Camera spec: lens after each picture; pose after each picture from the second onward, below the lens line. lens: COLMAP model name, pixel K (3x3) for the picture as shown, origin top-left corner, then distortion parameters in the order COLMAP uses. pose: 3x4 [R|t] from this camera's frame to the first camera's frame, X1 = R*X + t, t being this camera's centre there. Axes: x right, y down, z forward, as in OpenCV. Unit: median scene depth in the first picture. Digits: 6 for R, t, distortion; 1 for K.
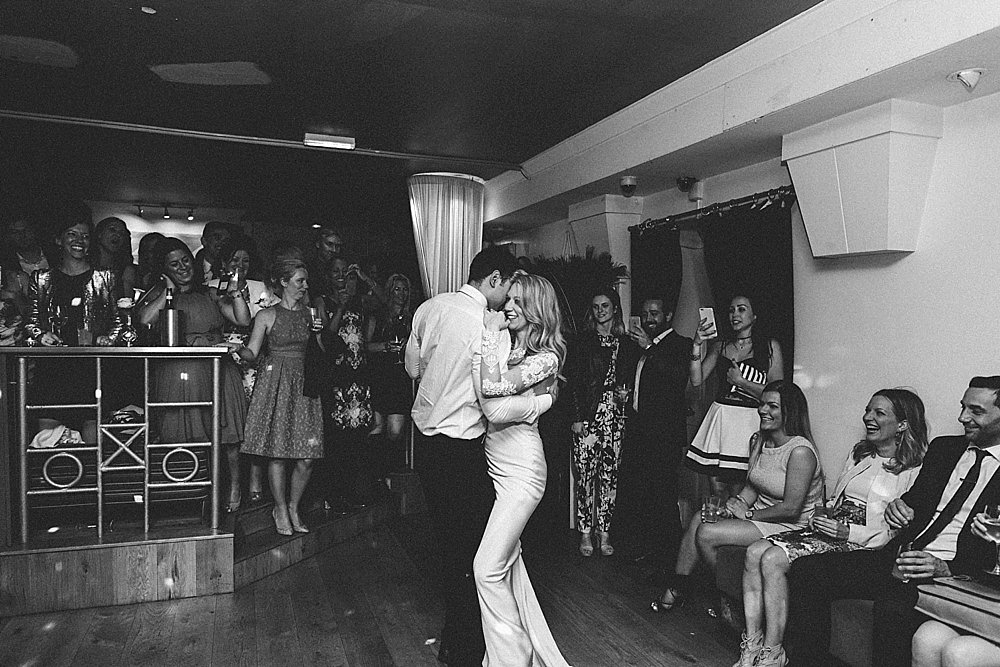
lens RADIAL K [[698.5, 0, 500.0], [0, 698.5, 333.5], [0, 0, 1]] dist [-0.002595, 0.000349]
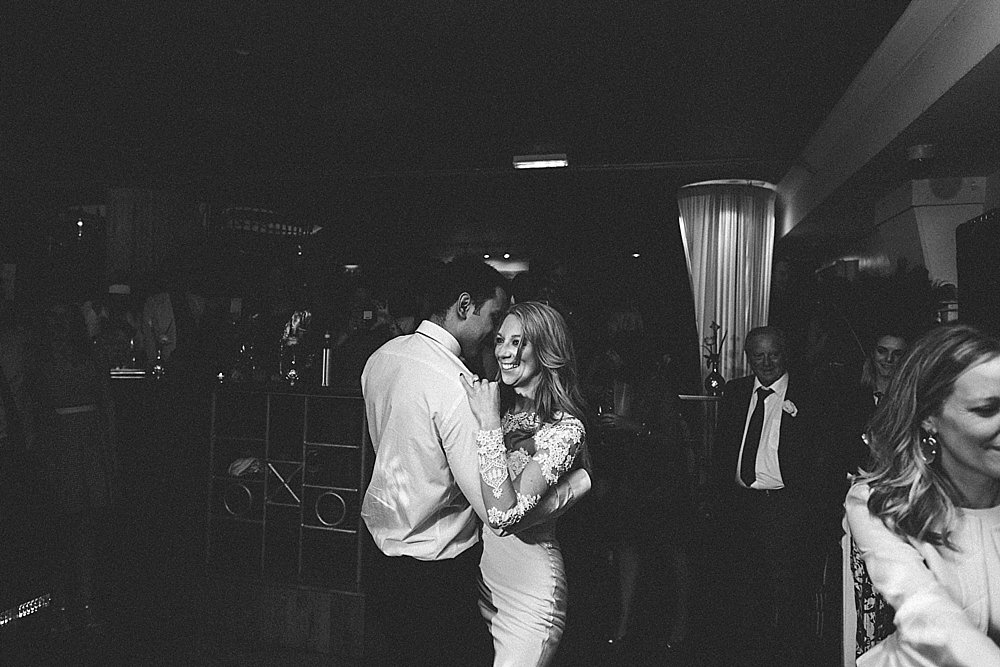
lens RADIAL K [[698.5, 0, 500.0], [0, 698.5, 333.5], [0, 0, 1]] dist [-0.002595, 0.000349]
pose [[0.828712, -0.003052, -0.559666, 0.259167], [-0.024600, 0.998820, -0.041871, -0.018320], [0.559134, 0.048467, 0.827660, 0.301179]]
